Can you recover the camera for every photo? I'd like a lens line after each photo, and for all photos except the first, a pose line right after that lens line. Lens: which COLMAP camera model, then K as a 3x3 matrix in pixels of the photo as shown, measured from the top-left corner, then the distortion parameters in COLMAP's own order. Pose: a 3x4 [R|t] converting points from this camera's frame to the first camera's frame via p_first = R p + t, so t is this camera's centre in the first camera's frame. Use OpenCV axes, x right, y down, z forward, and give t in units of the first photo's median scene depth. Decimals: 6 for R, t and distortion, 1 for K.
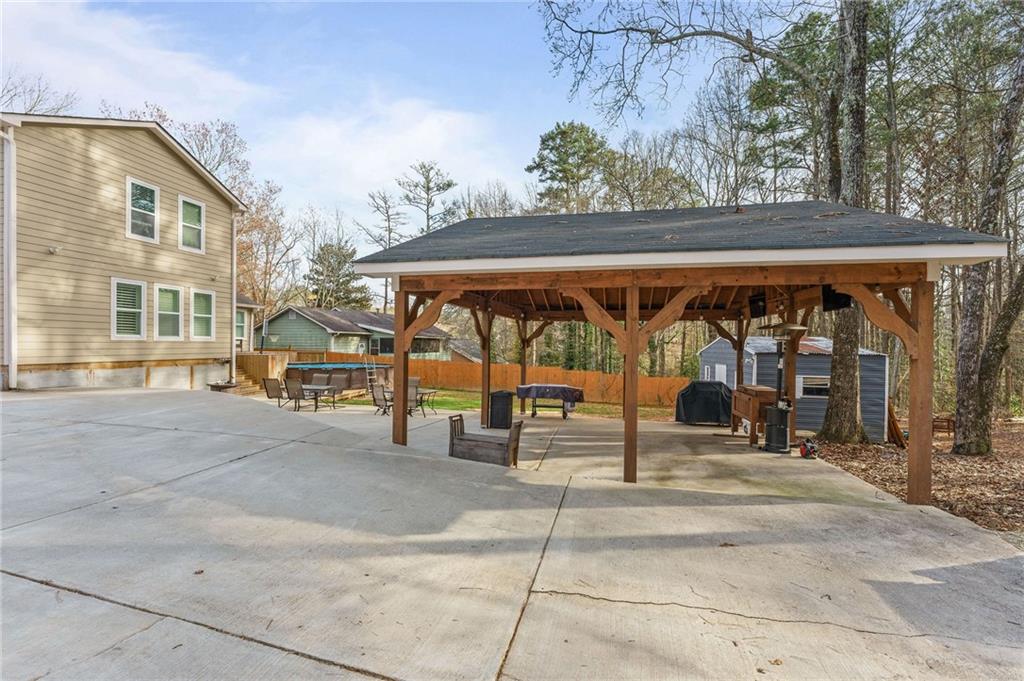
lens RADIAL K [[466.0, 0, 522.1], [0, 466.0, 348.1], [0, 0, 1]] dist [-0.007858, 0.000788]
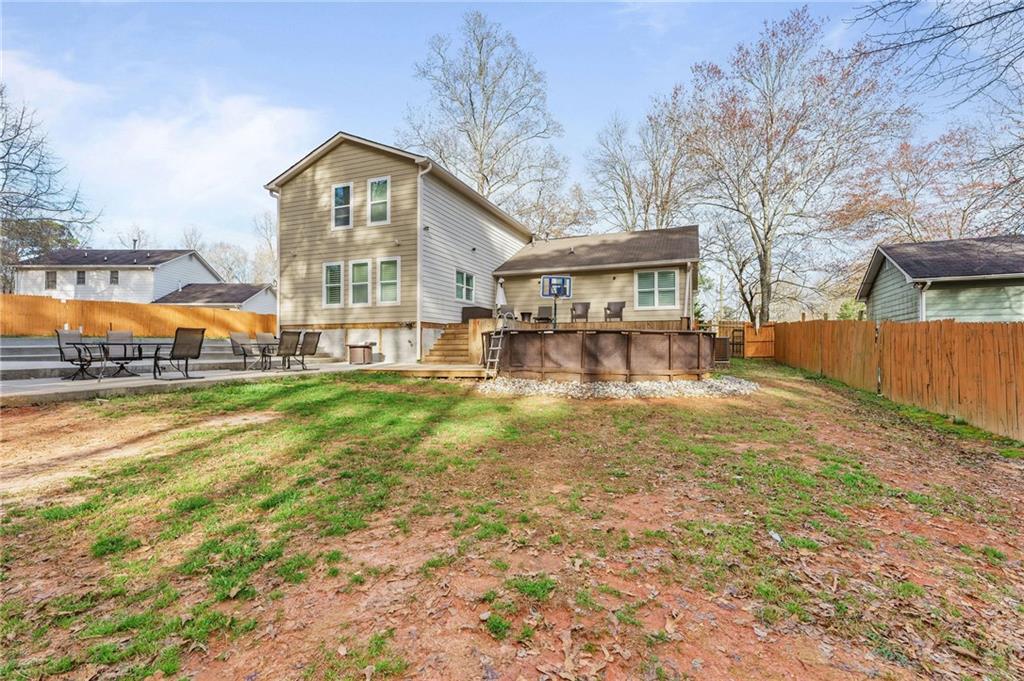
lens RADIAL K [[466.0, 0, 516.0], [0, 466.0, 345.0], [0, 0, 1]] dist [-0.007858, 0.000788]
pose [[-0.205210, -0.017711, -0.978558, 0.364223], [-0.009064, 0.999828, -0.016195, 0.113600], [0.978676, 0.005546, -0.205335, 1.921492]]
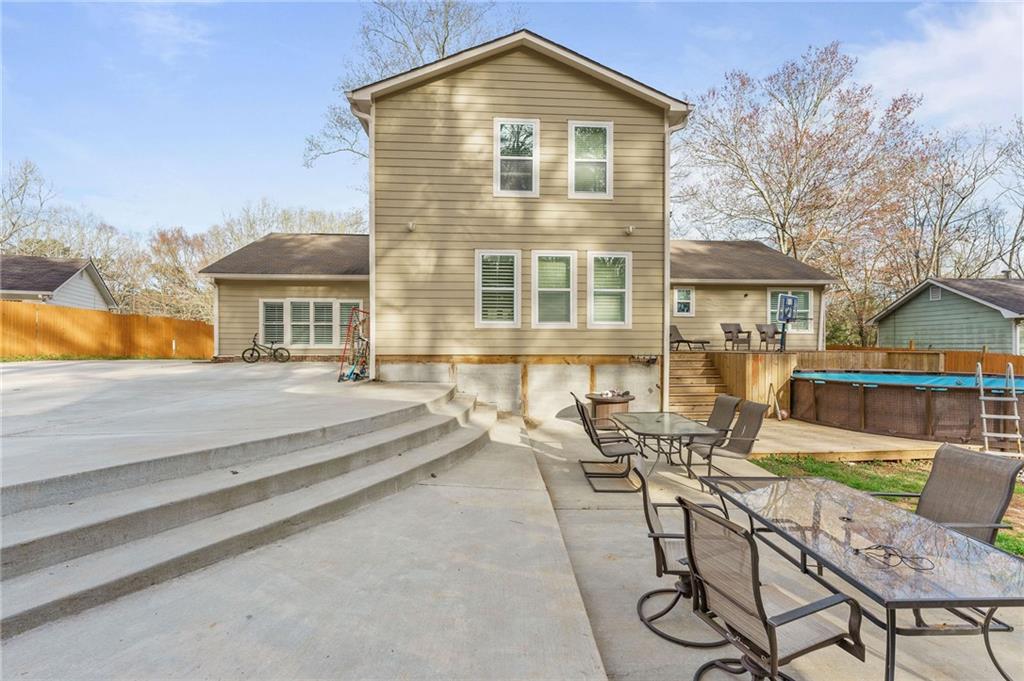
lens RADIAL K [[466.0, 0, 513.8], [0, 466.0, 347.9], [0, 0, 1]] dist [-0.007858, 0.000788]
pose [[0.234457, -0.003292, -0.972121, -0.090808], [-0.007031, 0.999962, -0.005082, 0.021569], [0.972101, 0.008026, 0.234425, 0.910080]]
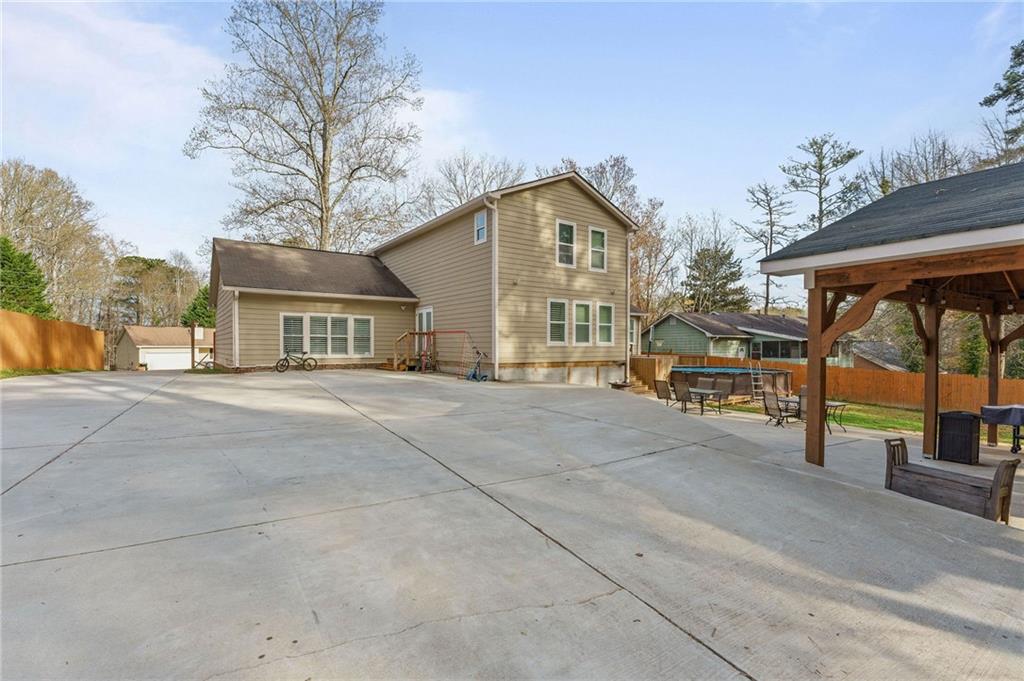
lens RADIAL K [[466.0, 0, 525.6], [0, 466.0, 351.7], [0, 0, 1]] dist [-0.007858, 0.000788]
pose [[0.725161, 0.001079, -0.688579, -0.022473], [-0.001260, 0.999999, 0.000240, -0.001212], [0.688578, 0.000694, 0.725162, -0.000582]]
